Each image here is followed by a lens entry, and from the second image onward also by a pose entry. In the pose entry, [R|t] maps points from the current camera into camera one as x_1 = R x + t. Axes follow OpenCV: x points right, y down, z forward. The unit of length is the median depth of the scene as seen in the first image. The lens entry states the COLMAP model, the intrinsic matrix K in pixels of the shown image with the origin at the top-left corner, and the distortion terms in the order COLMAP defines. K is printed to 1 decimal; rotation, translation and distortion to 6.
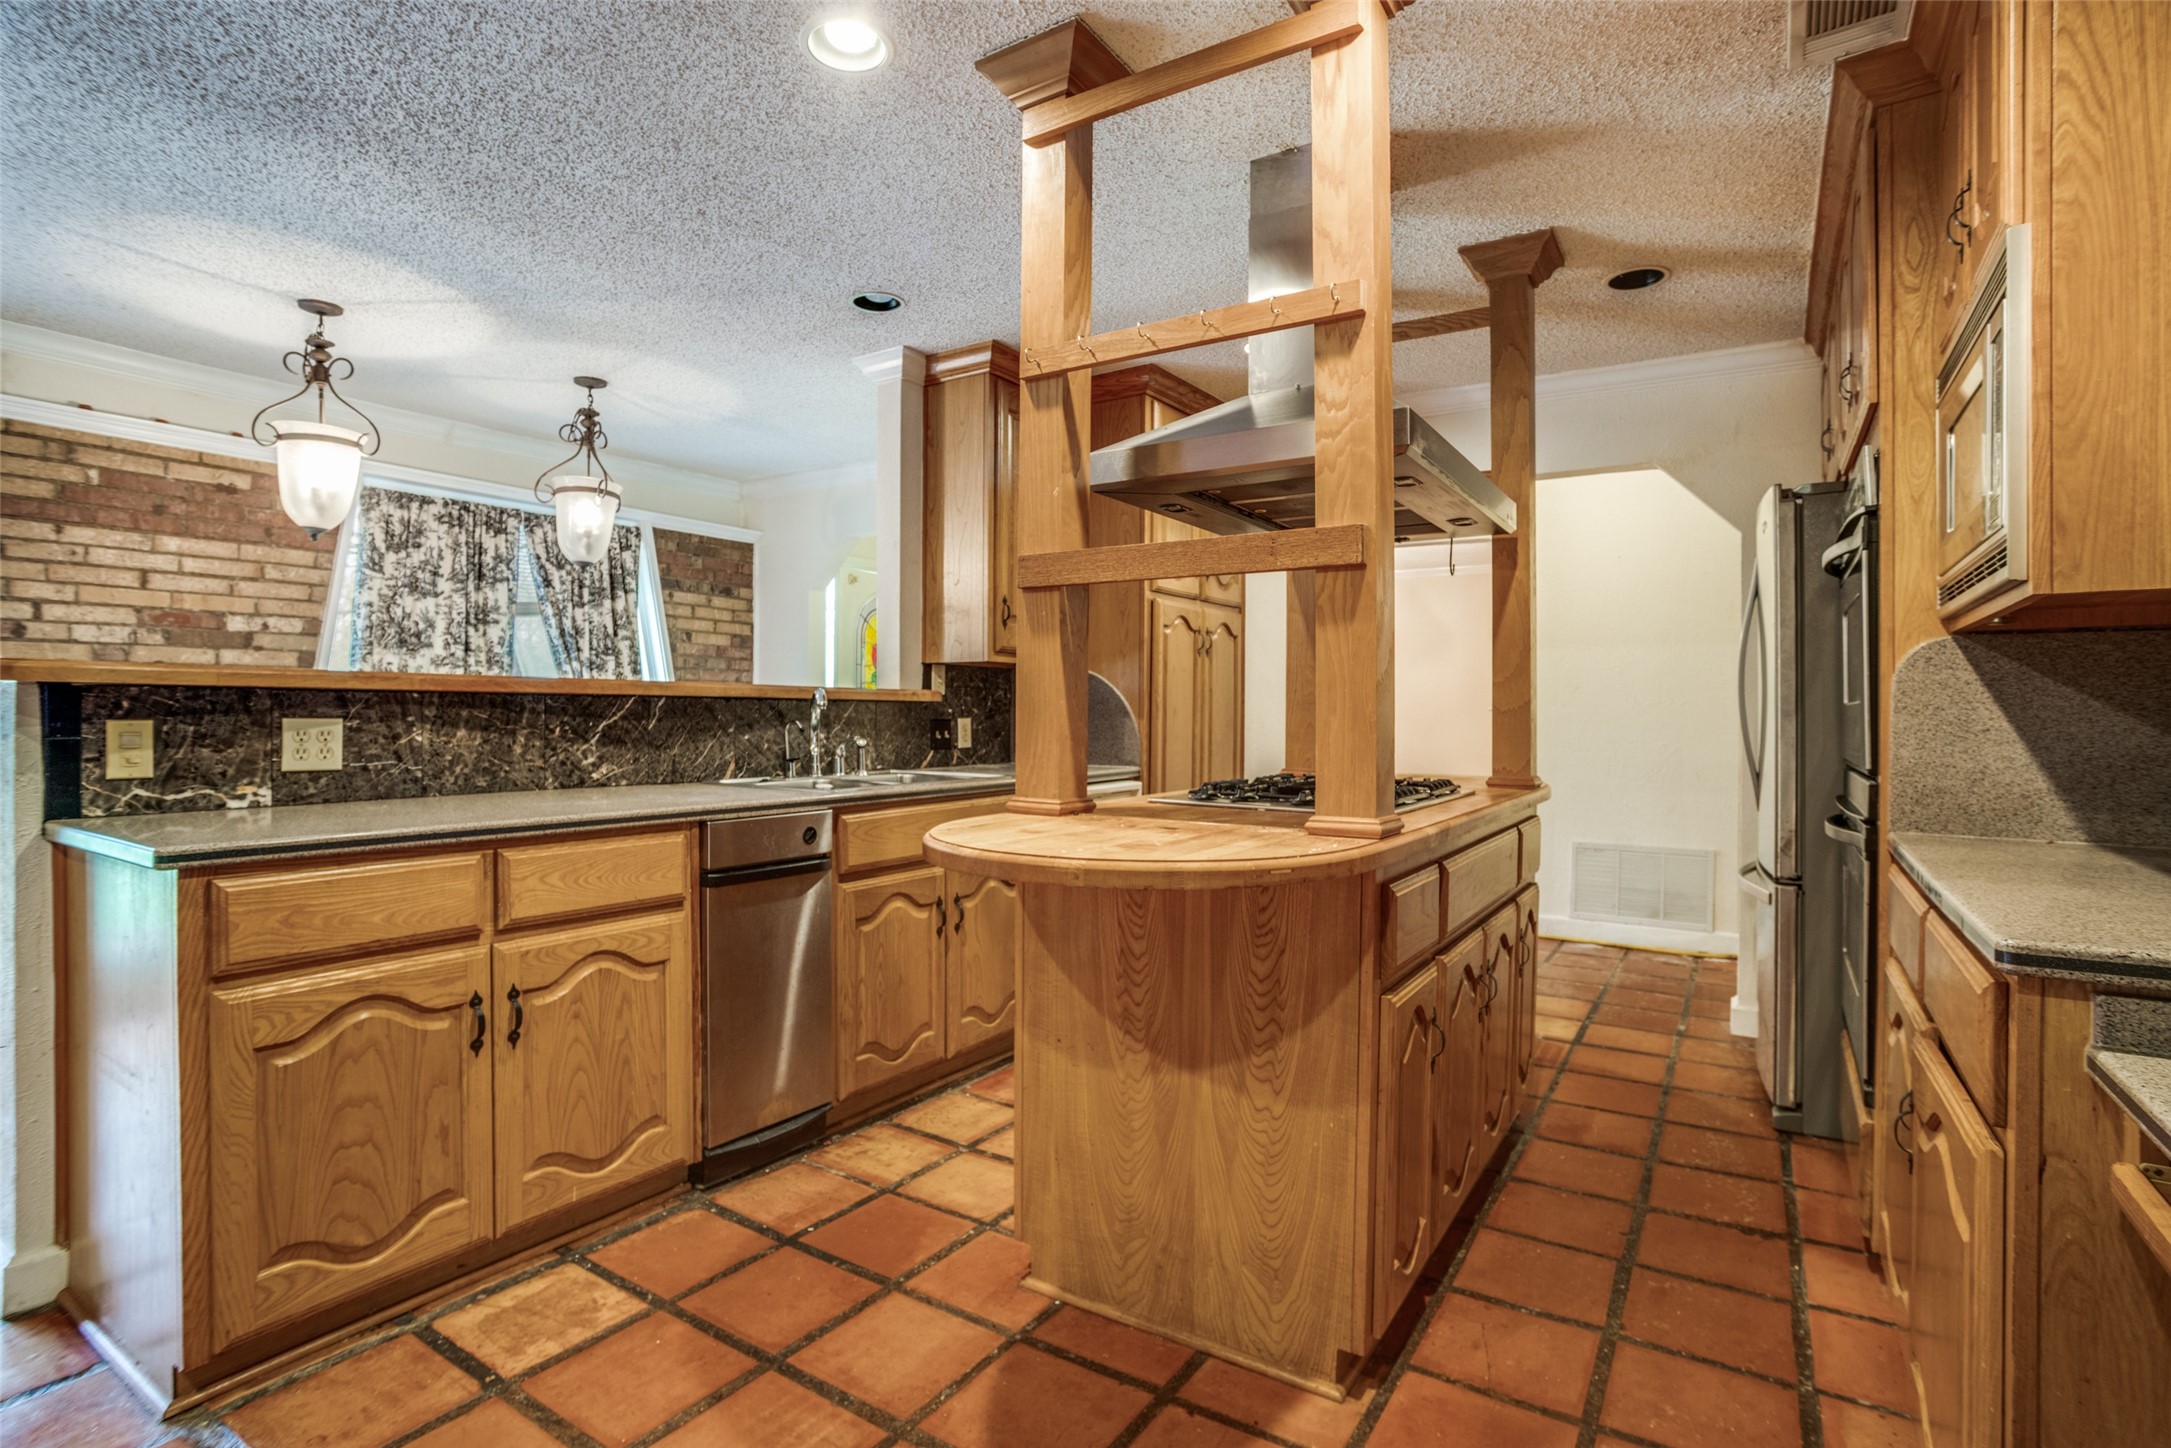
lens RADIAL K [[1052.3, 0, 1087.4], [0, 1052.3, 724.2], [0, 0, 1]] dist [-0.042292, 0.014912]
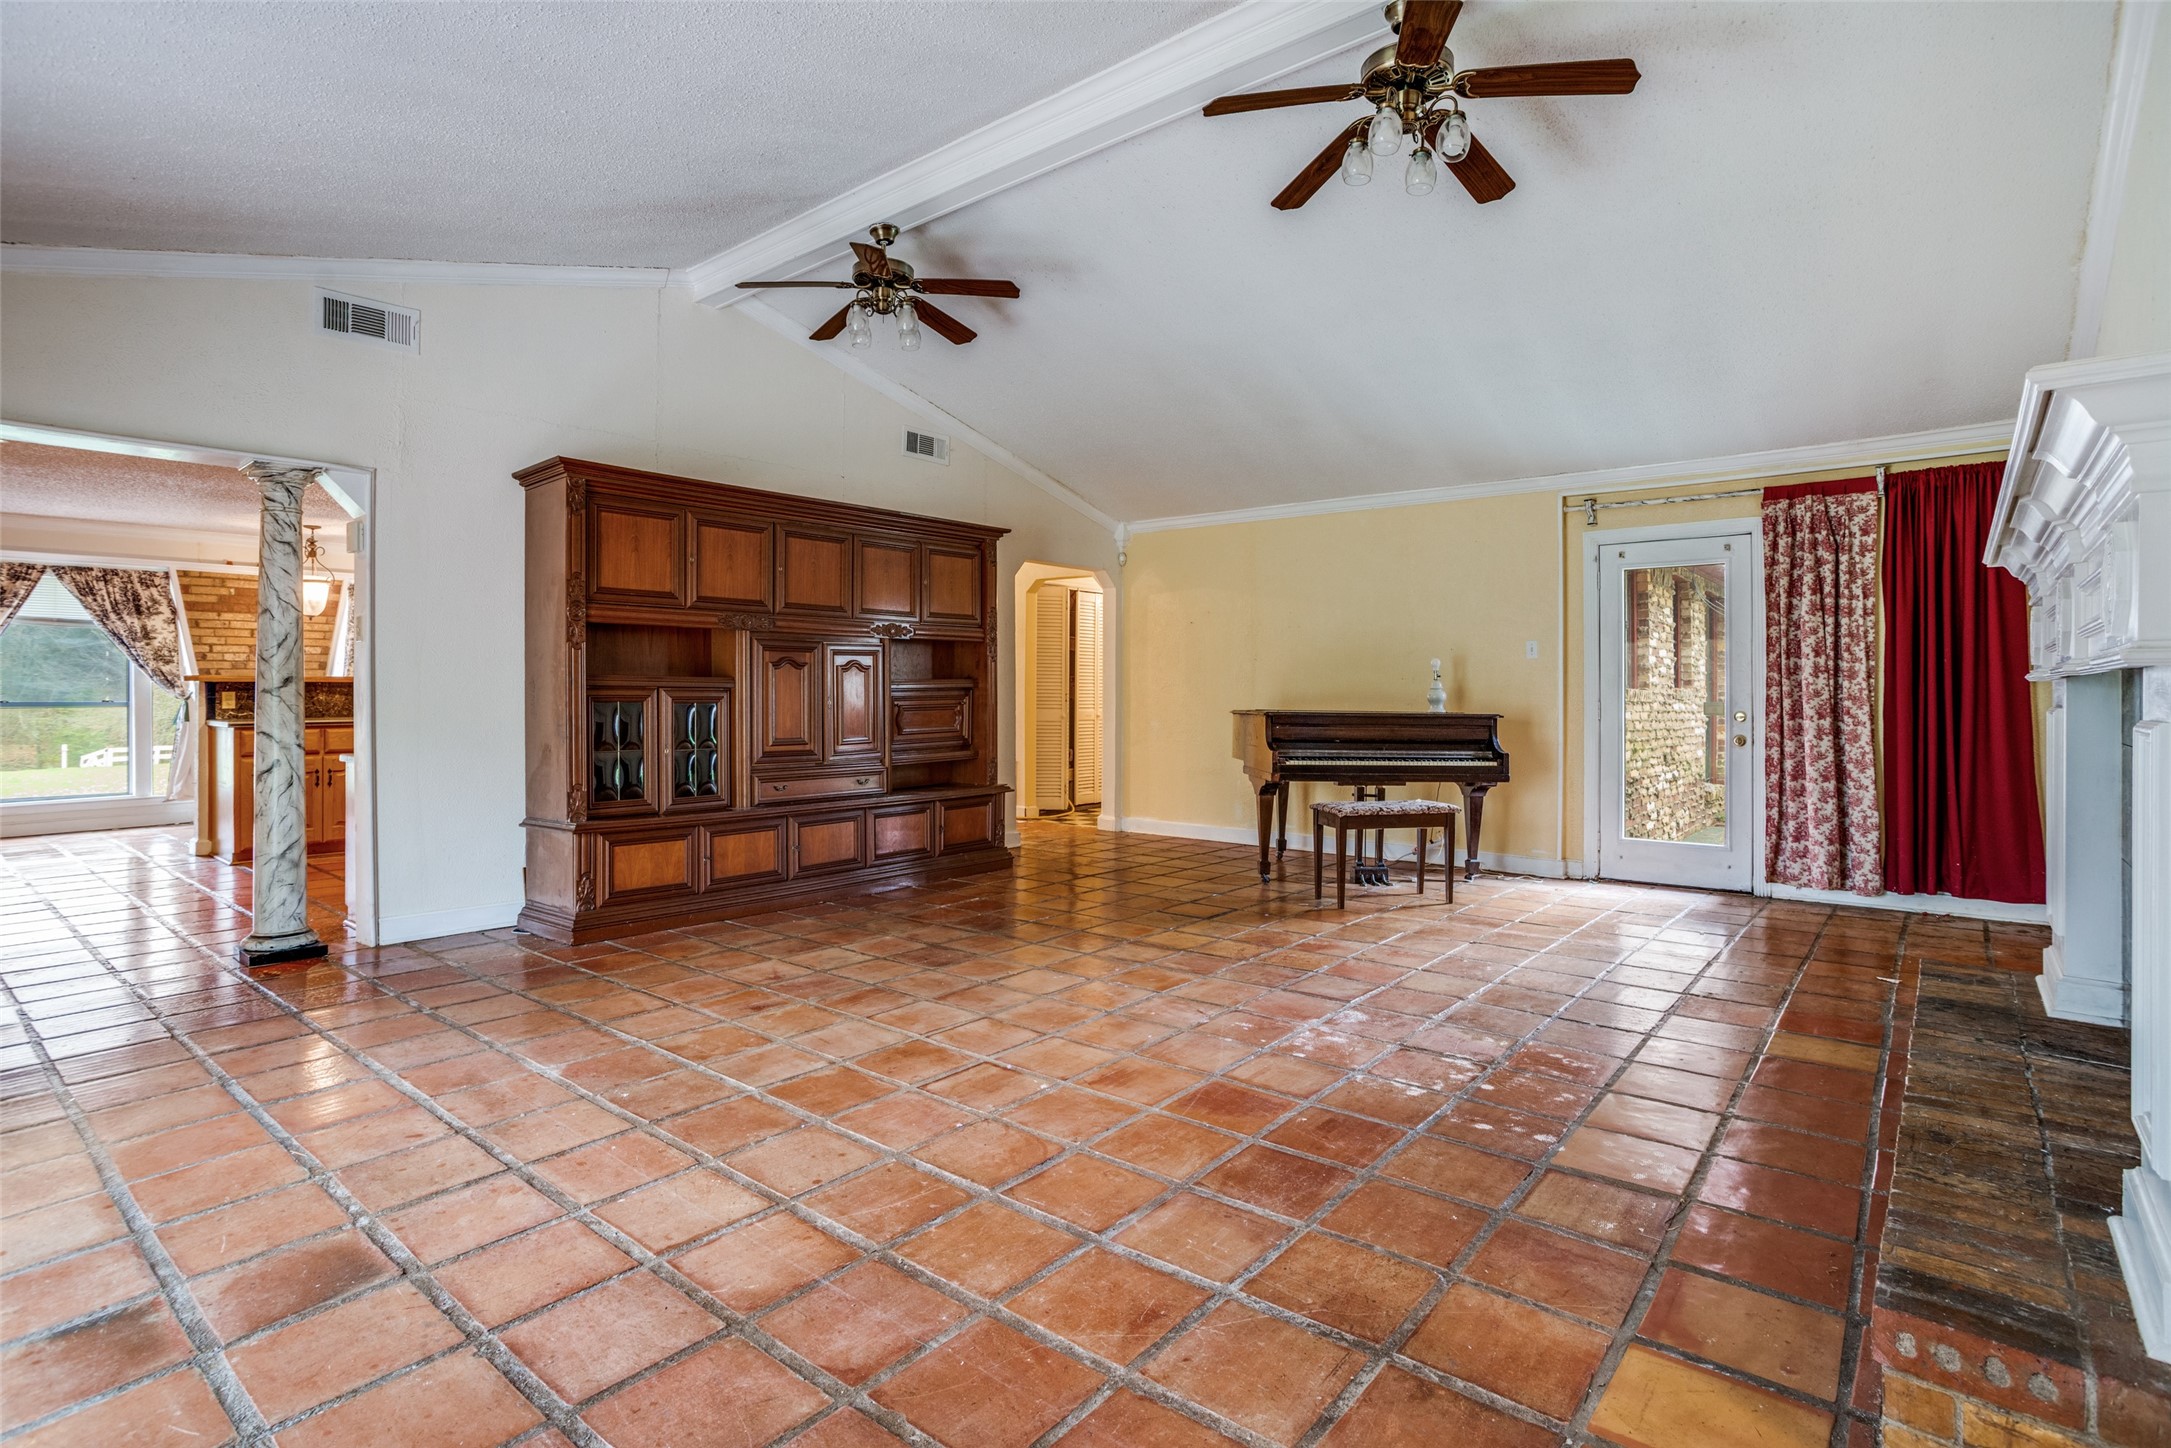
lens RADIAL K [[1052.3, 0, 1083.1], [0, 1052.3, 700.5], [0, 0, 1]] dist [-0.042292, 0.014912]
pose [[0.993752, -0.001468, -0.111598, 1.317654], [0.001508, 0.999999, 0.000277, 0.016828], [0.111597, -0.000444, 0.993753, -1.209898]]
